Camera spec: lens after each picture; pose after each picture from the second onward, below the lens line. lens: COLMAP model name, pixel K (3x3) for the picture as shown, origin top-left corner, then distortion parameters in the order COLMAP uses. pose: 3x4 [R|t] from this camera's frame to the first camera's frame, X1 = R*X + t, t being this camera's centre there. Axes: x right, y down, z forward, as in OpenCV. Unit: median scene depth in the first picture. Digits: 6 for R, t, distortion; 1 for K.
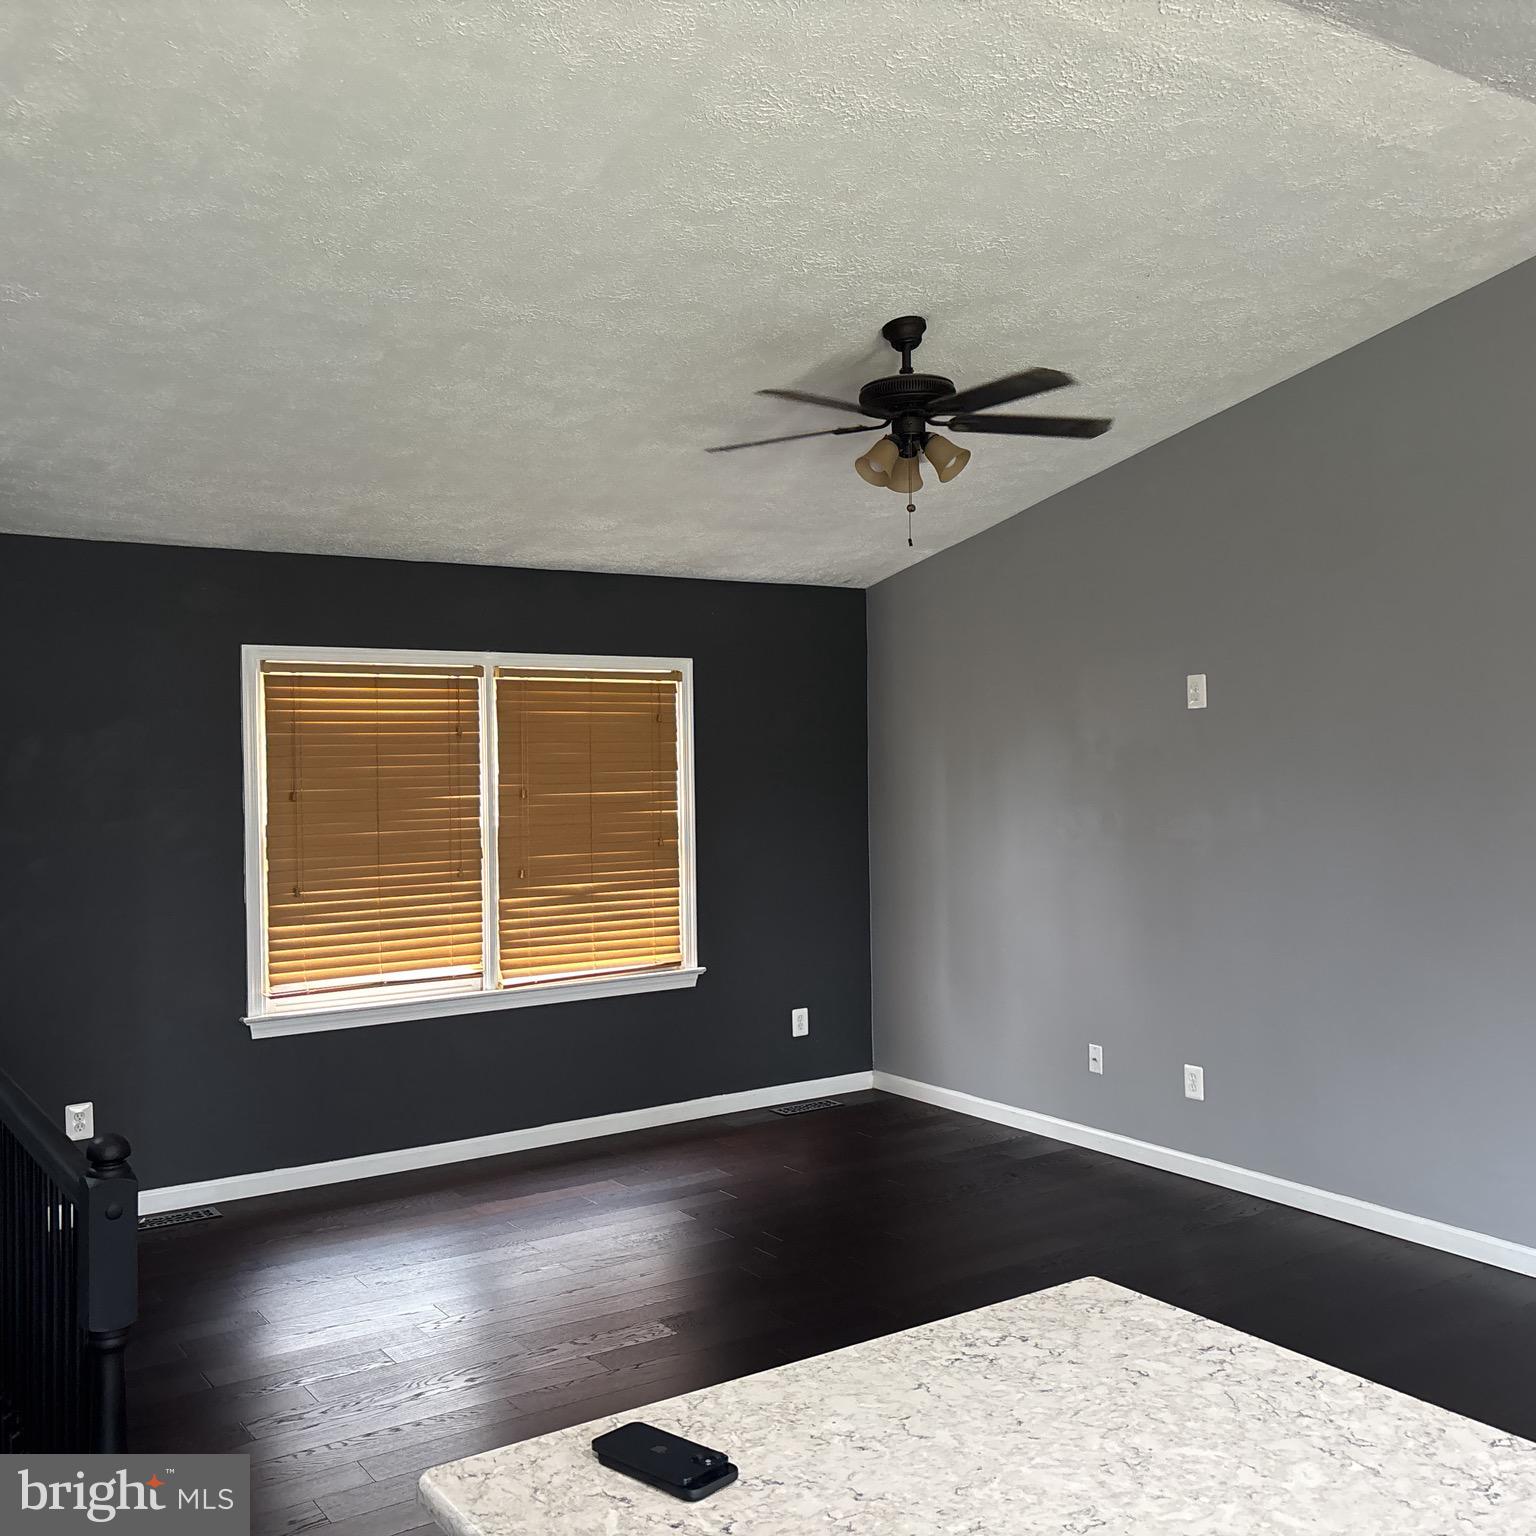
lens RADIAL K [[1540.6, 0, 781.6], [0, 1540.6, 764.5], [0, 0, 1]] dist [0.060284, 0.000000]
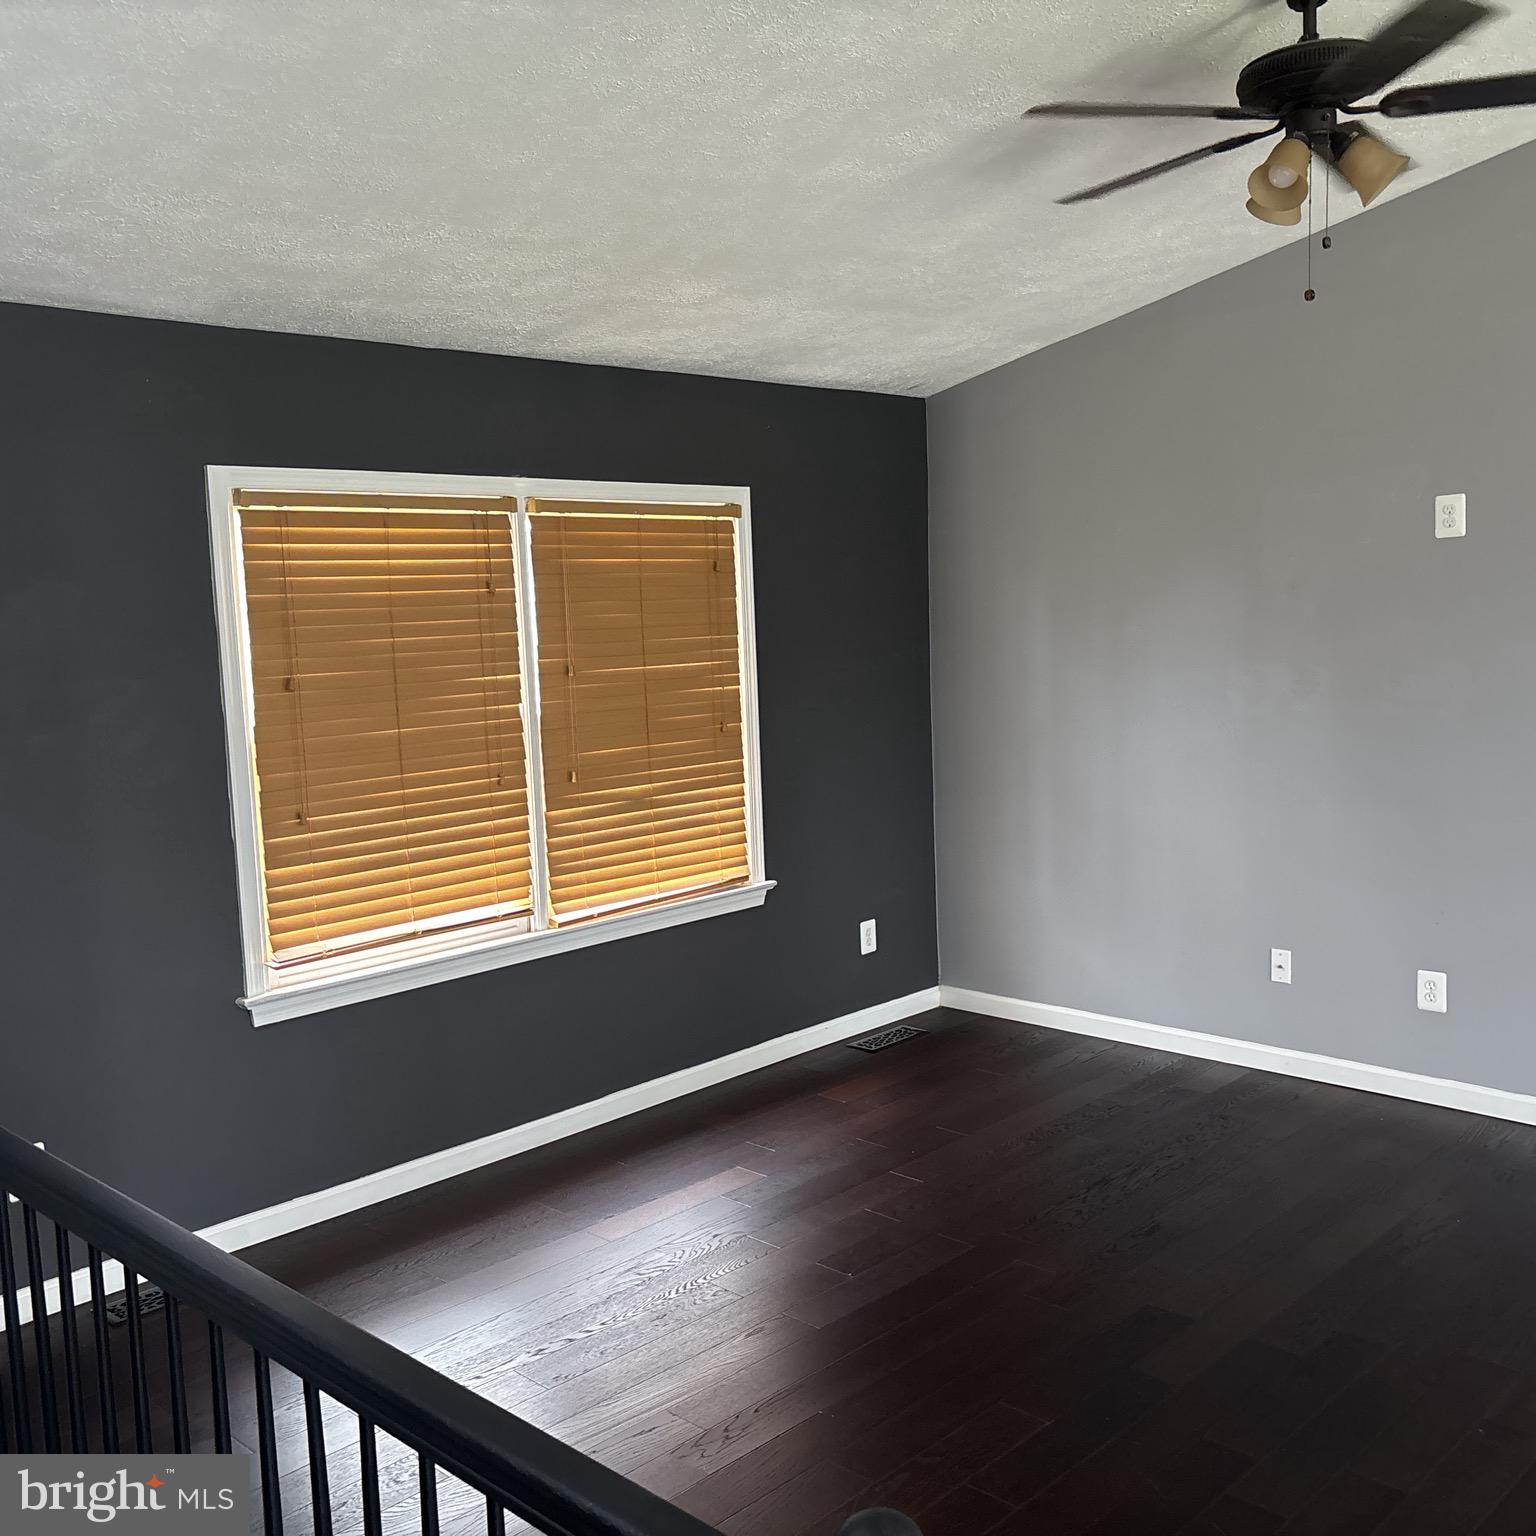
lens RADIAL K [[1540.6, 0, 756.4], [0, 1540.6, 775.9], [0, 0, 1]] dist [0.060284, 0.000000]
pose [[0.981769, -0.046225, 0.184369, -0.222057], [0.027888, 0.994511, 0.100844, -0.003118], [-0.188019, -0.093864, 0.977670, 0.248666]]
